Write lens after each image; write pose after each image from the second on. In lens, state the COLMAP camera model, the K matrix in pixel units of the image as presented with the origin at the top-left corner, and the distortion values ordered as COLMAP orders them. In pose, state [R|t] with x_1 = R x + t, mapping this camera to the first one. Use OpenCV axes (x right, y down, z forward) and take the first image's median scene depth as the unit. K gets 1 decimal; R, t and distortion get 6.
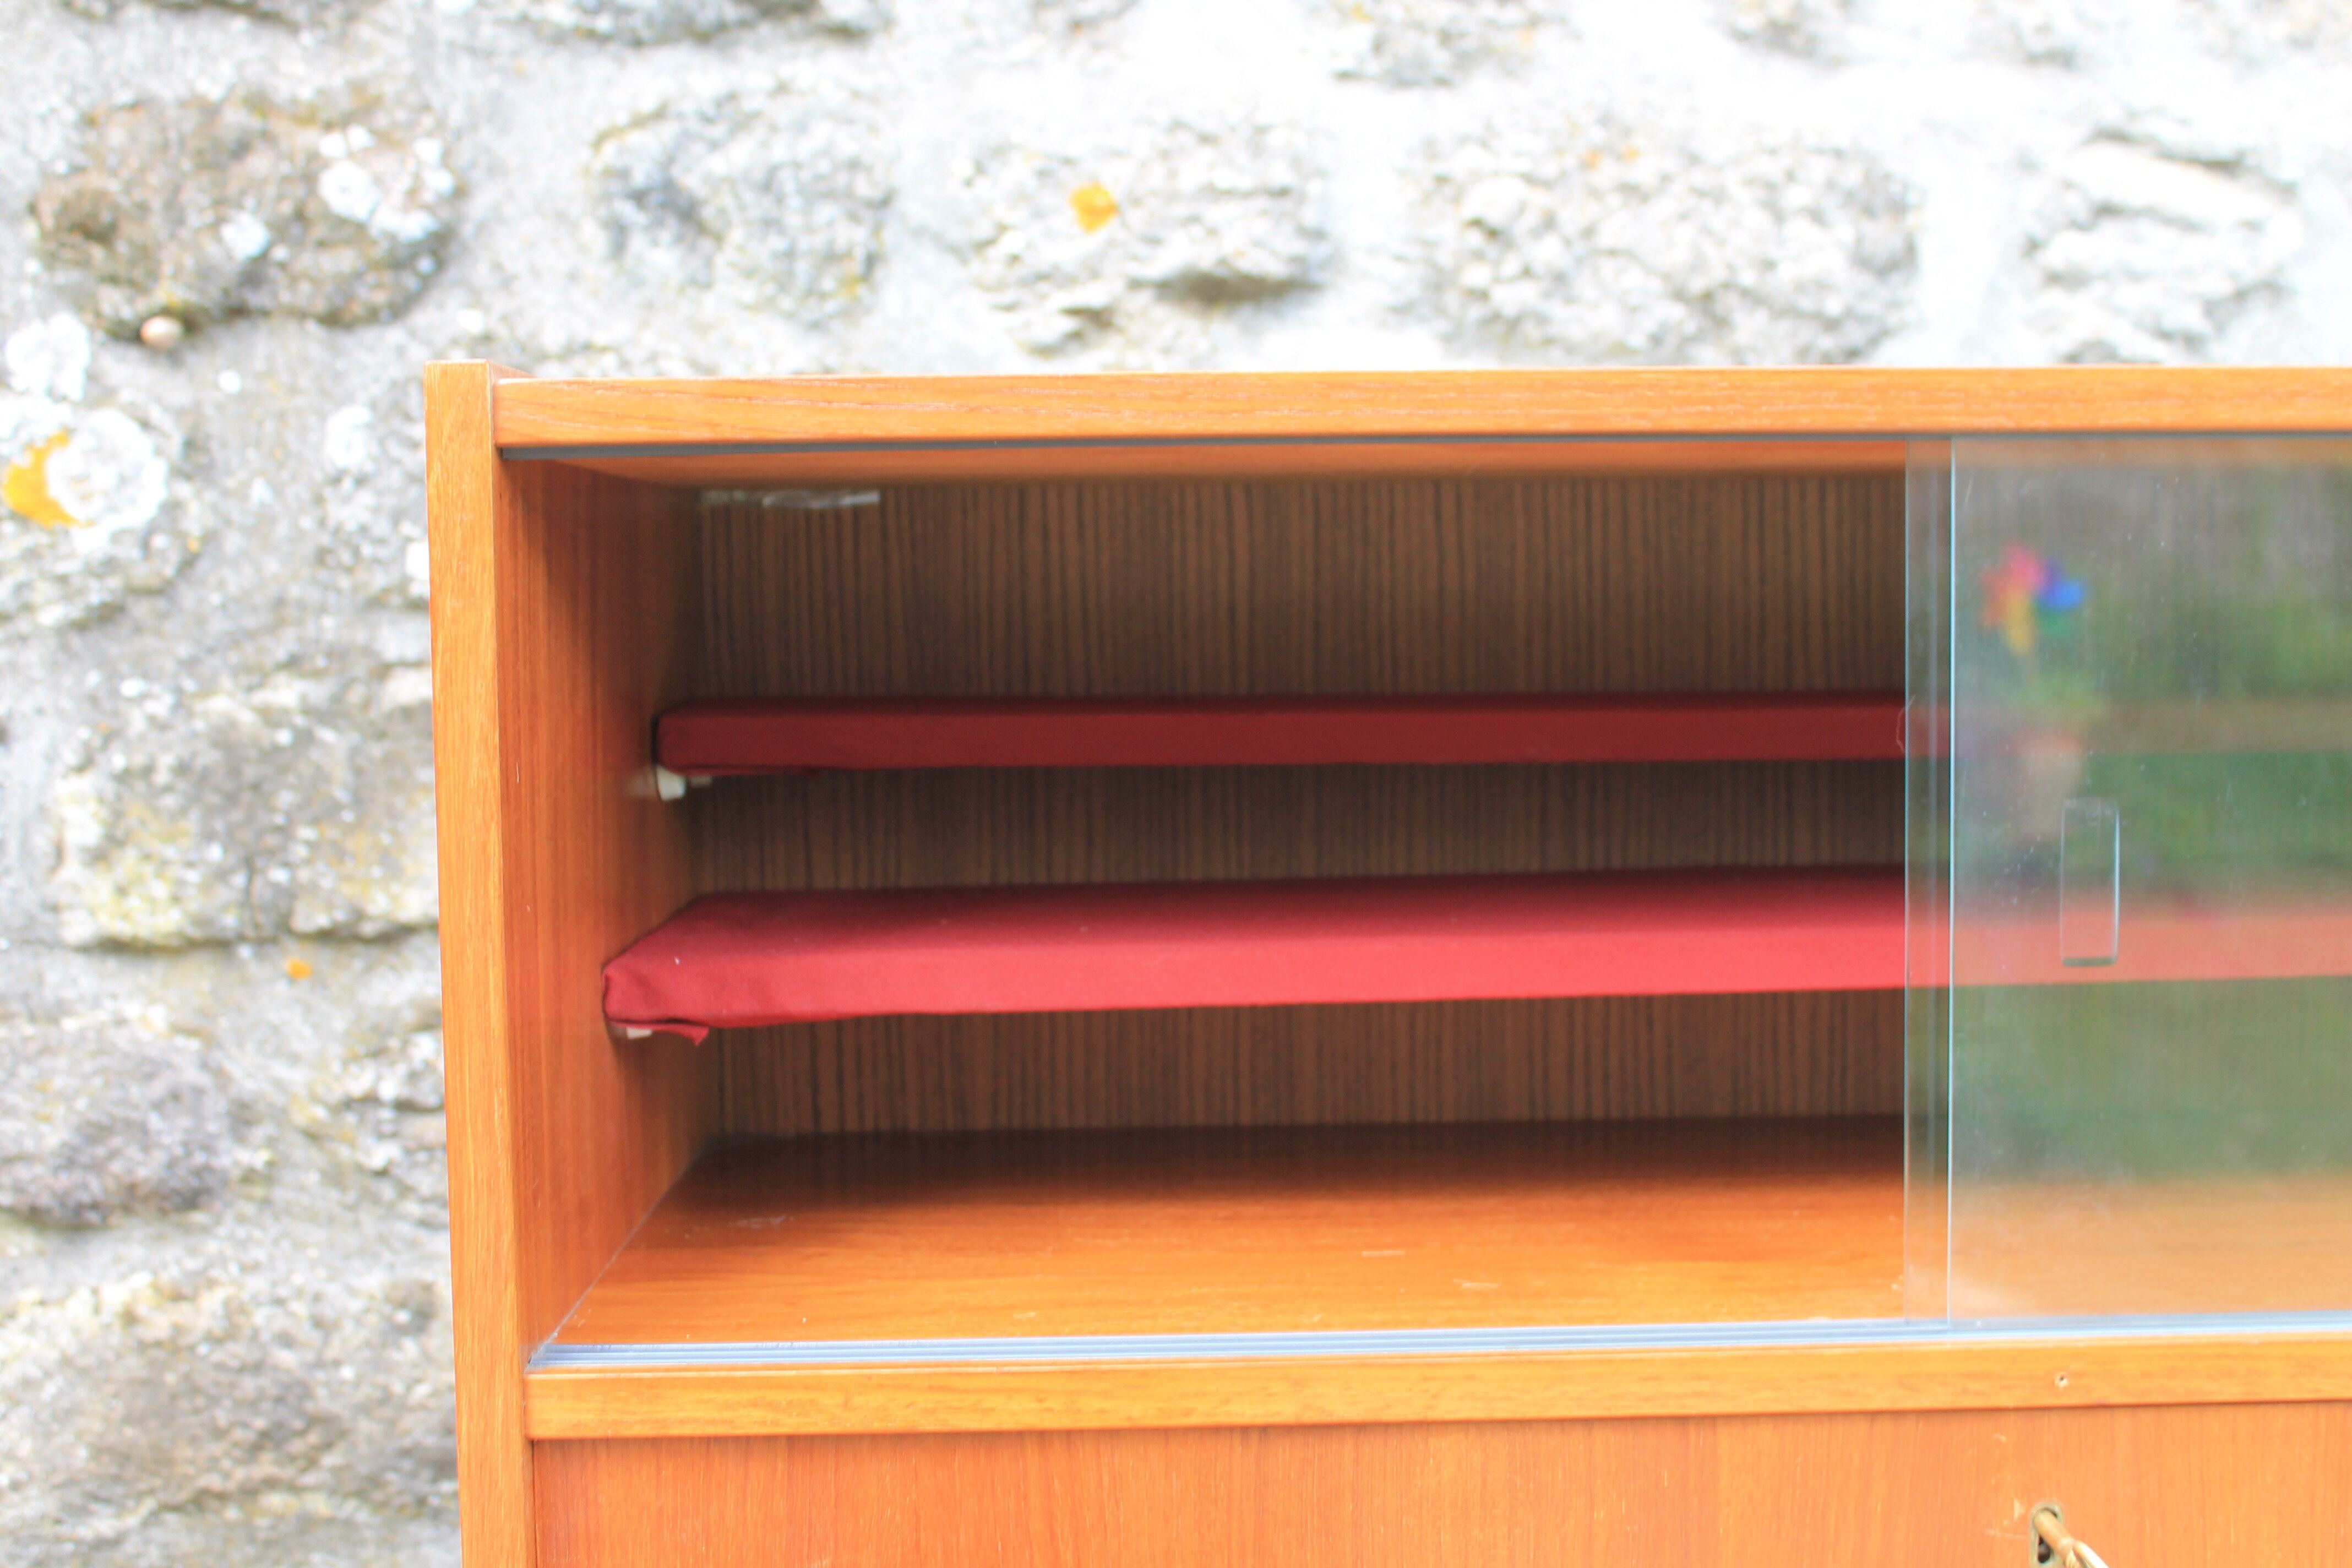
lens RADIAL K [[2840.5, 0, 1235.4], [0, 2840.5, 719.3], [0, 0, 1]] dist [-0.058247, 0.000000]
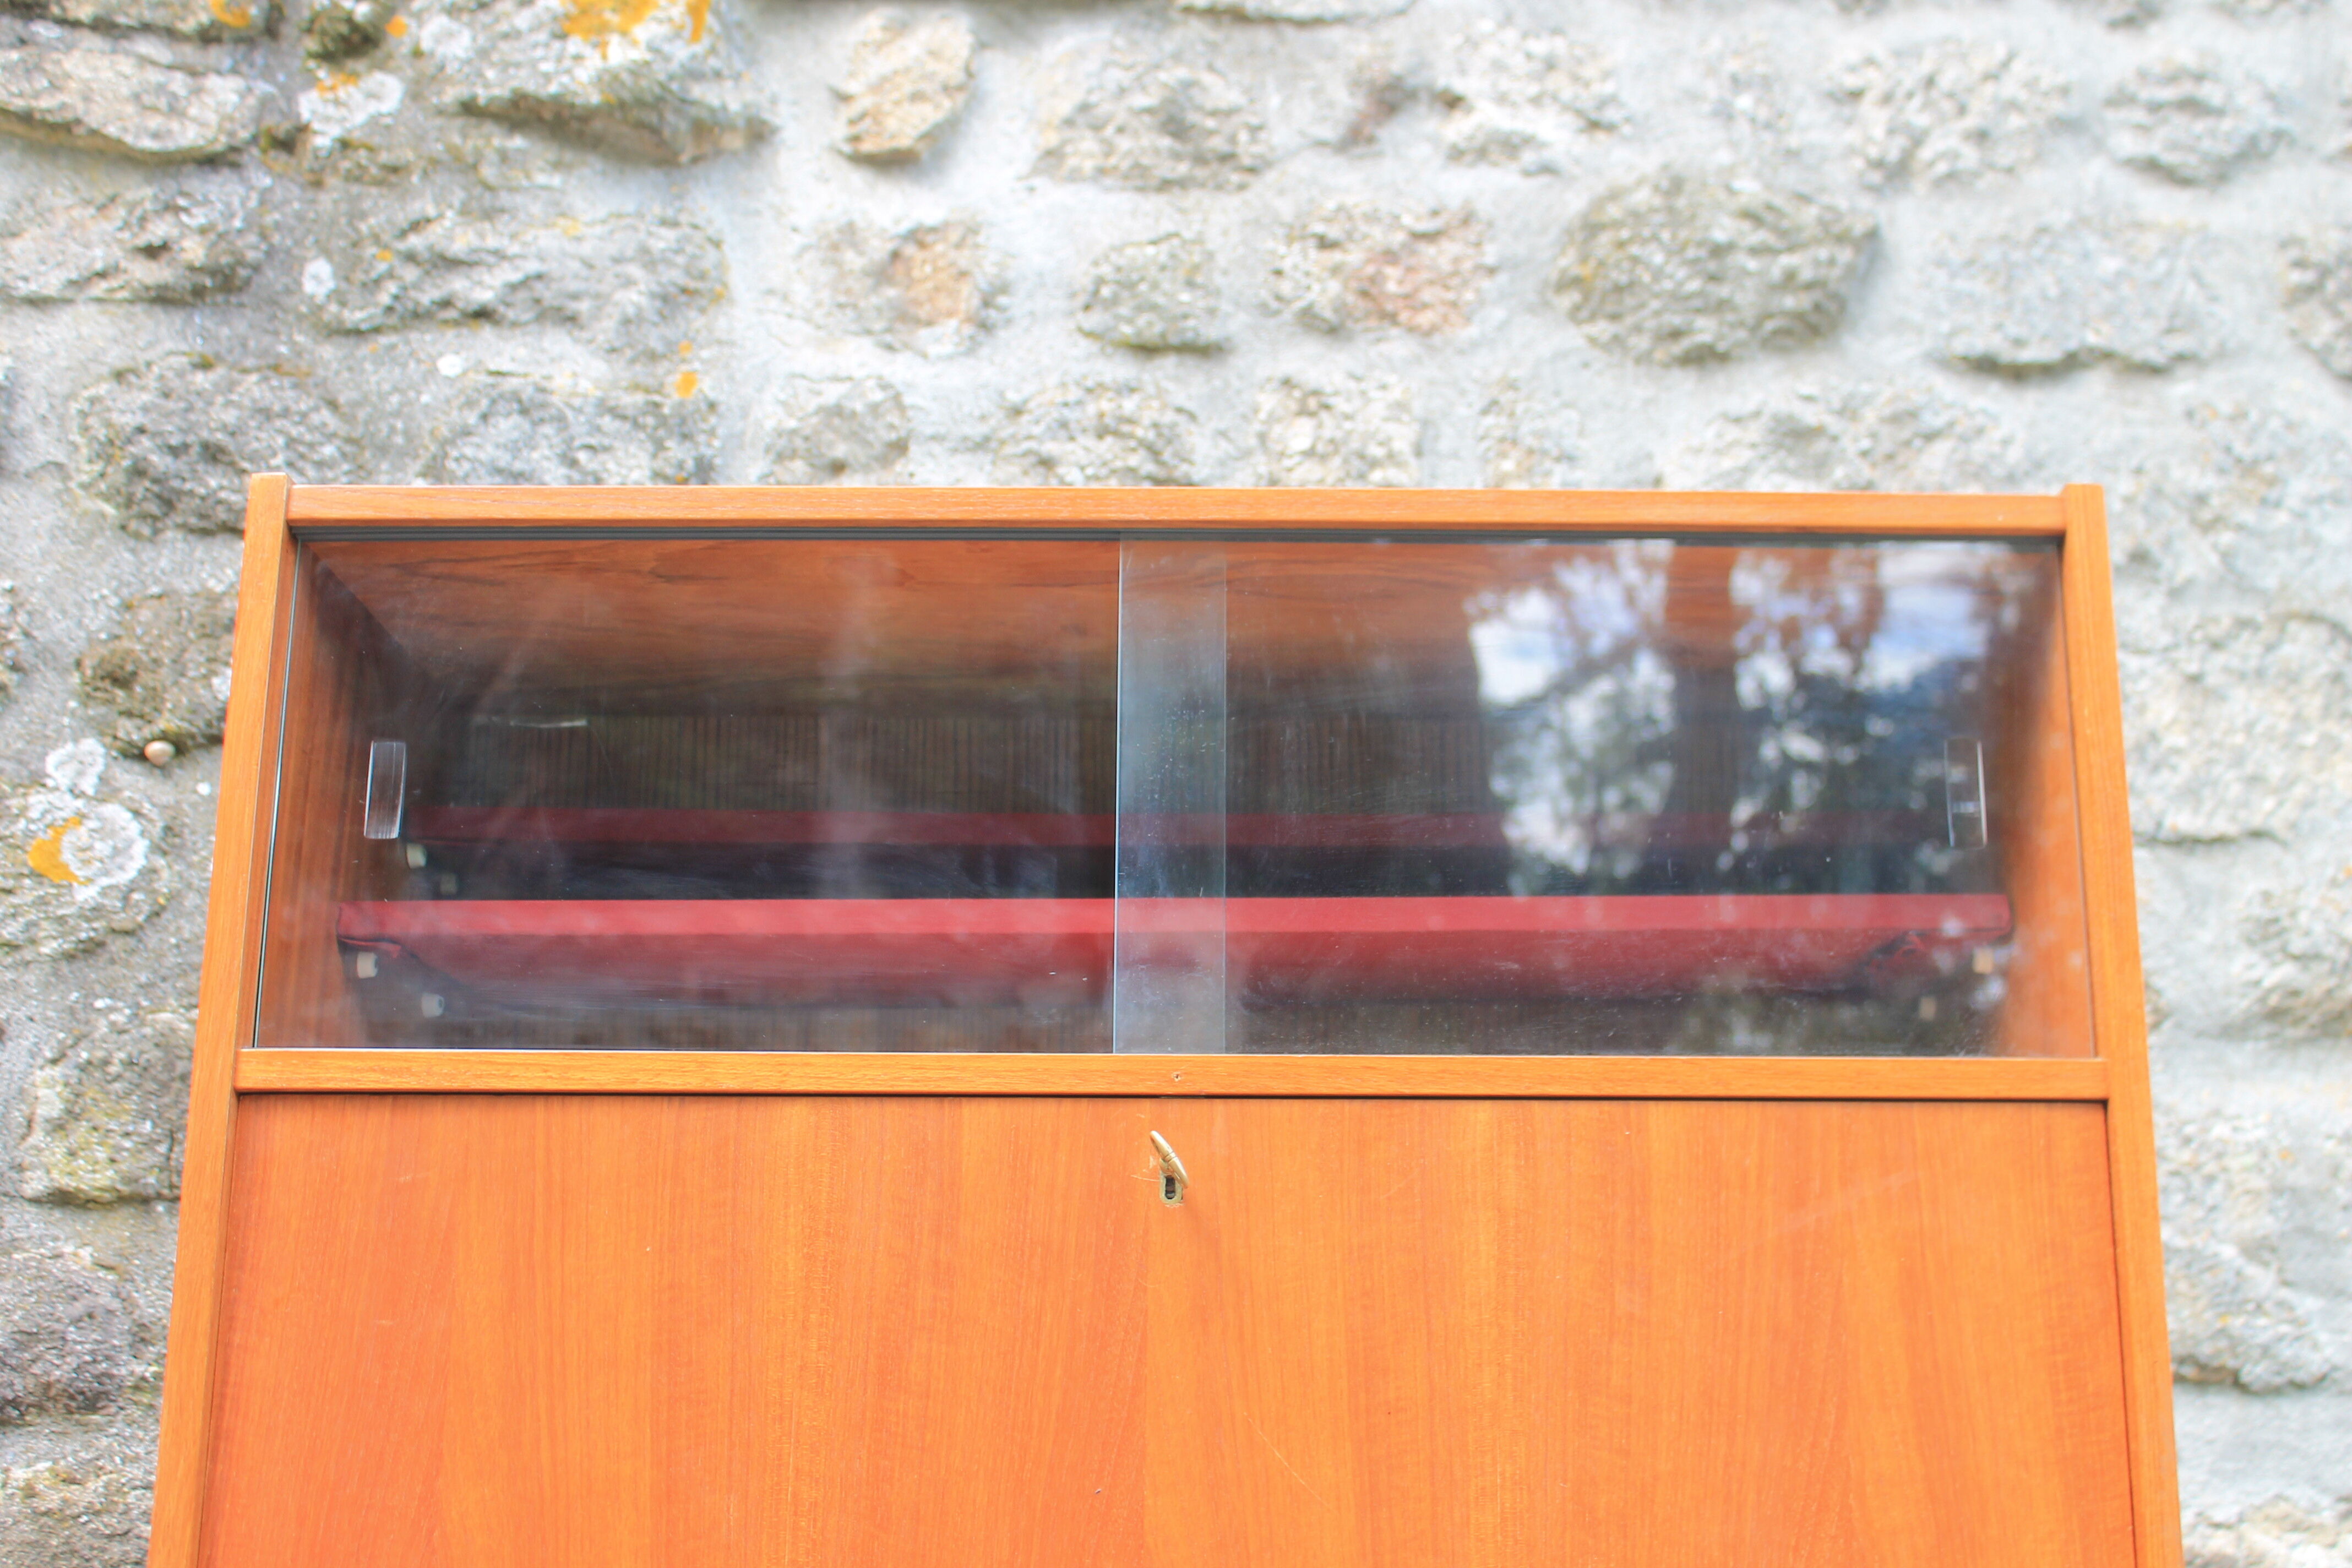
lens RADIAL K [[2840.5, 0, 1239.5], [0, 2840.5, 714.5], [0, 0, 1]] dist [-0.058247, 0.000000]
pose [[0.999558, 0.010569, -0.027778, 0.181186], [-0.018826, 0.948370, -0.316607, 0.268714], [0.022997, 0.316990, 0.948150, -0.291878]]
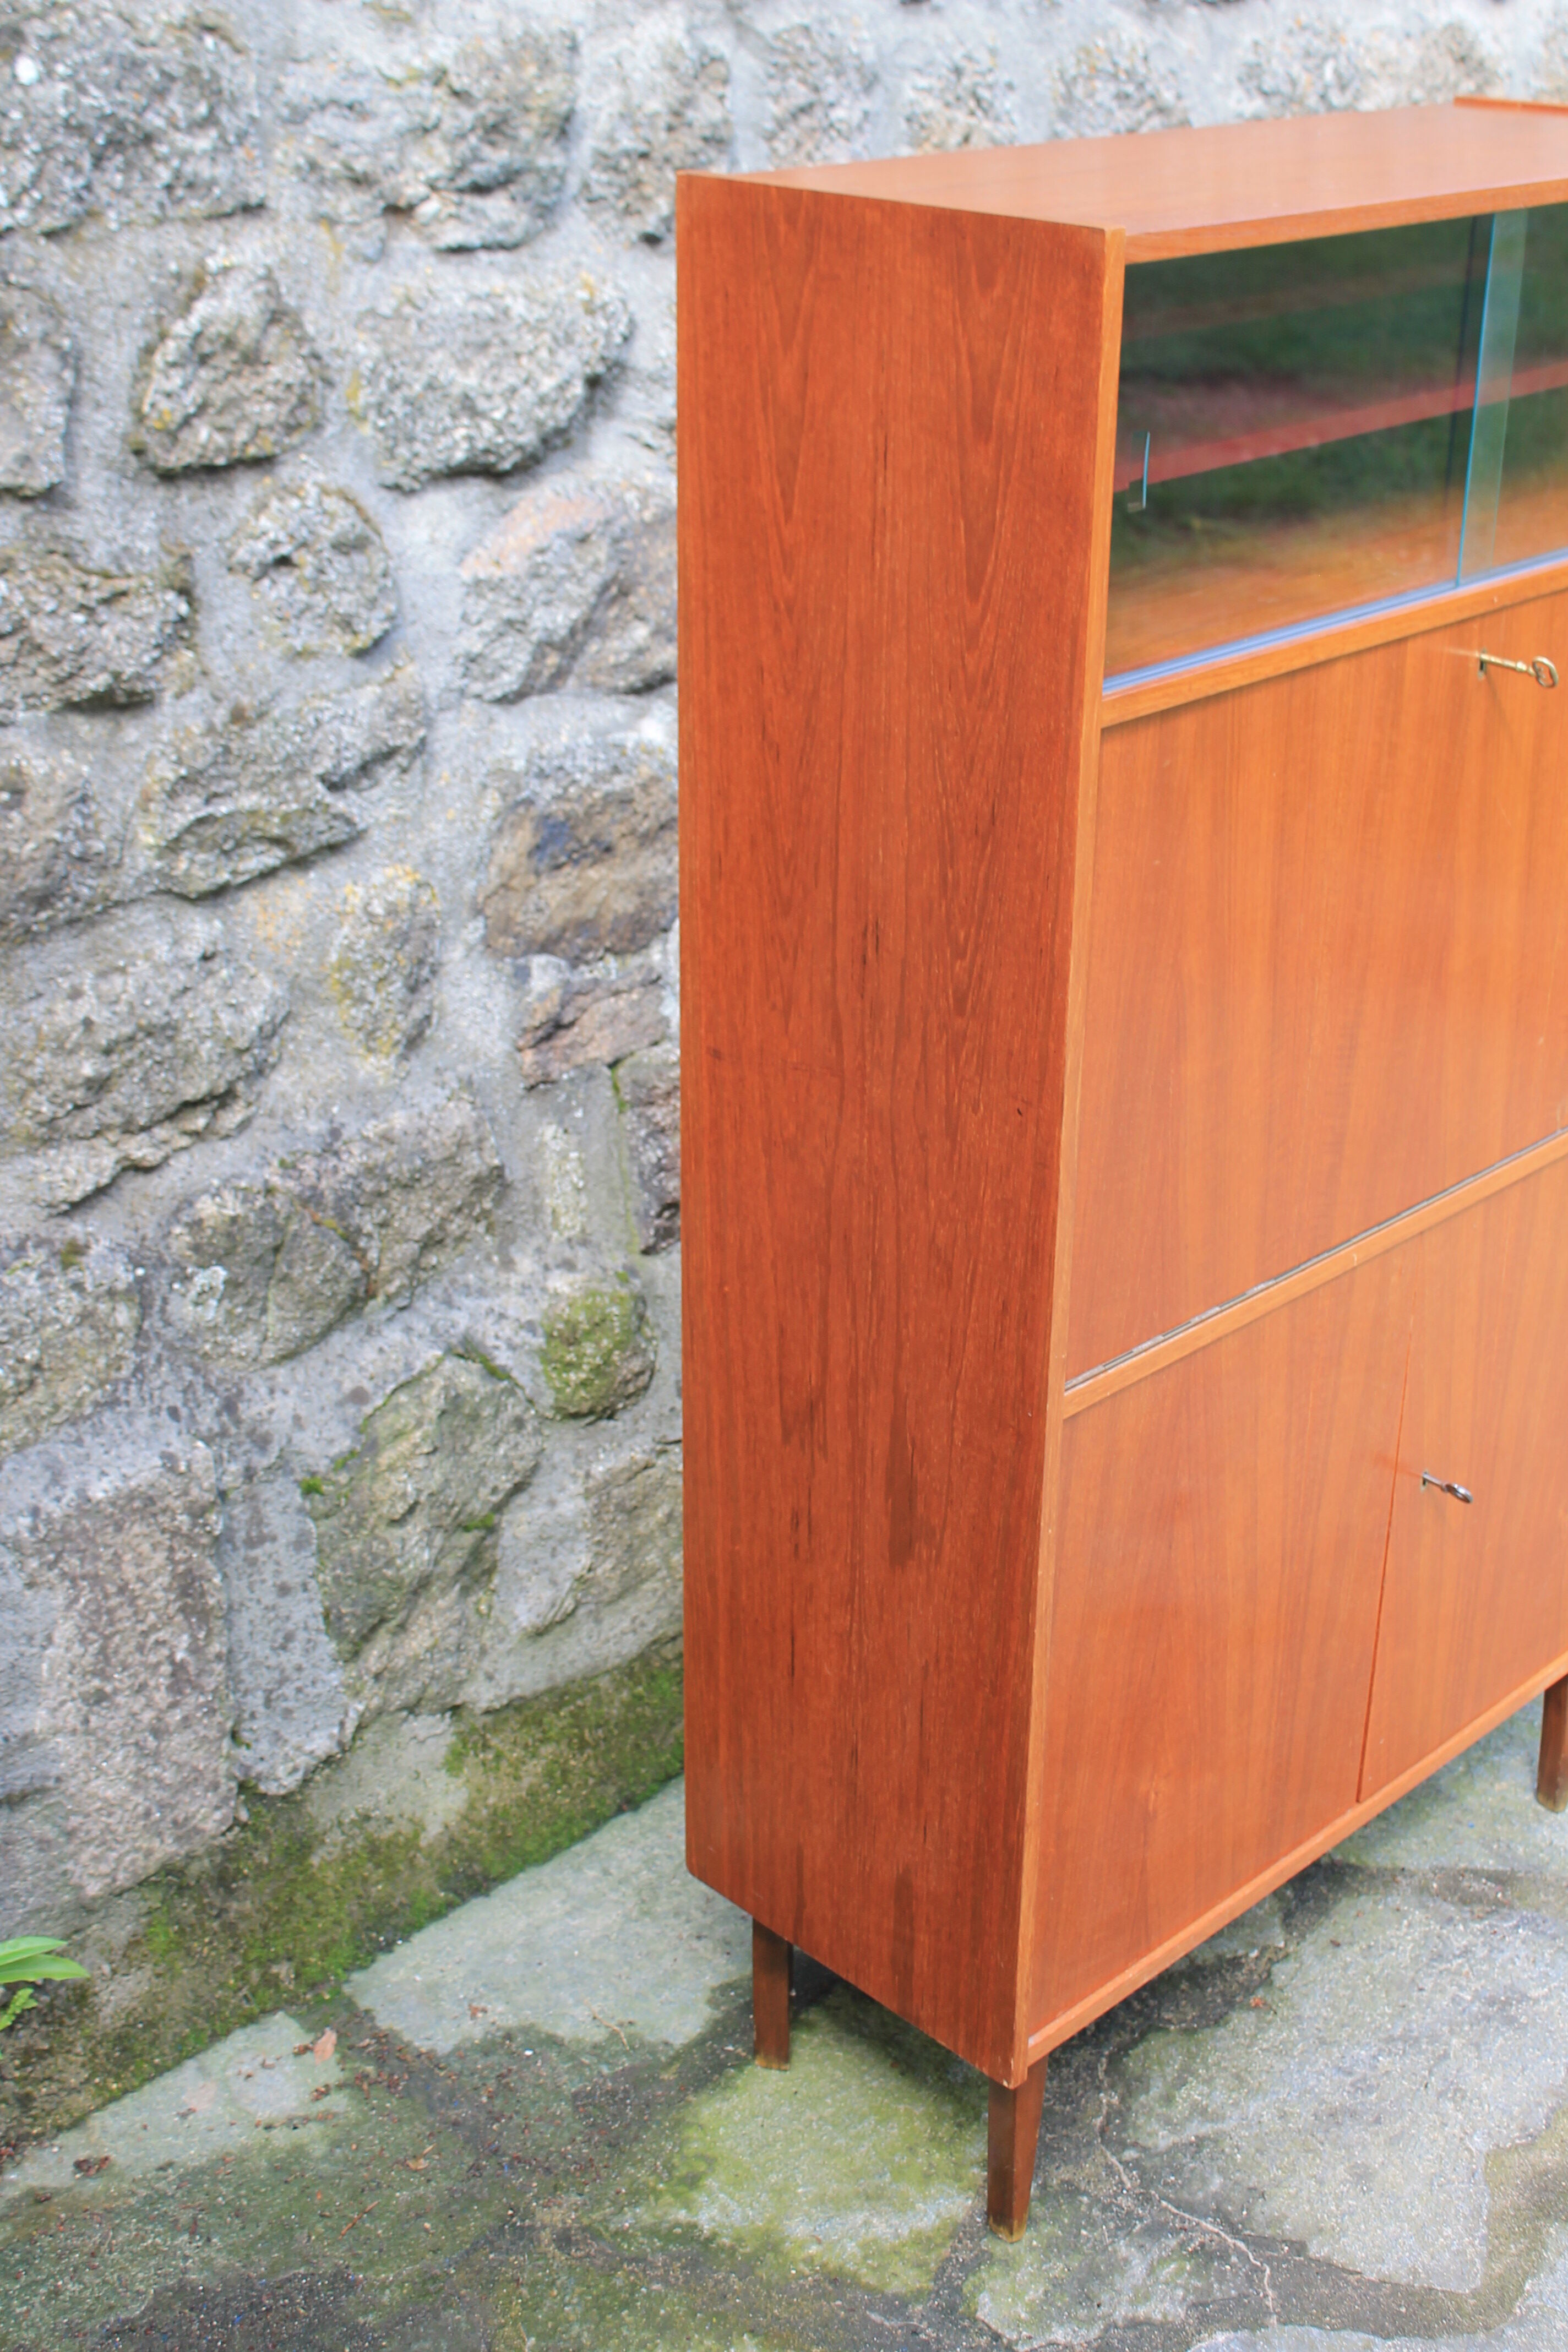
lens RADIAL K [[2986.0, 0, 815.8], [0, 2986.0, 1138.5], [0, 0, 1]] dist [-0.054186, 0.000000]
pose [[0.731001, -0.264982, 0.628826, -0.930309], [0.014105, 0.927194, 0.374315, -0.151469], [-0.682230, -0.264755, 0.681518, -0.237638]]
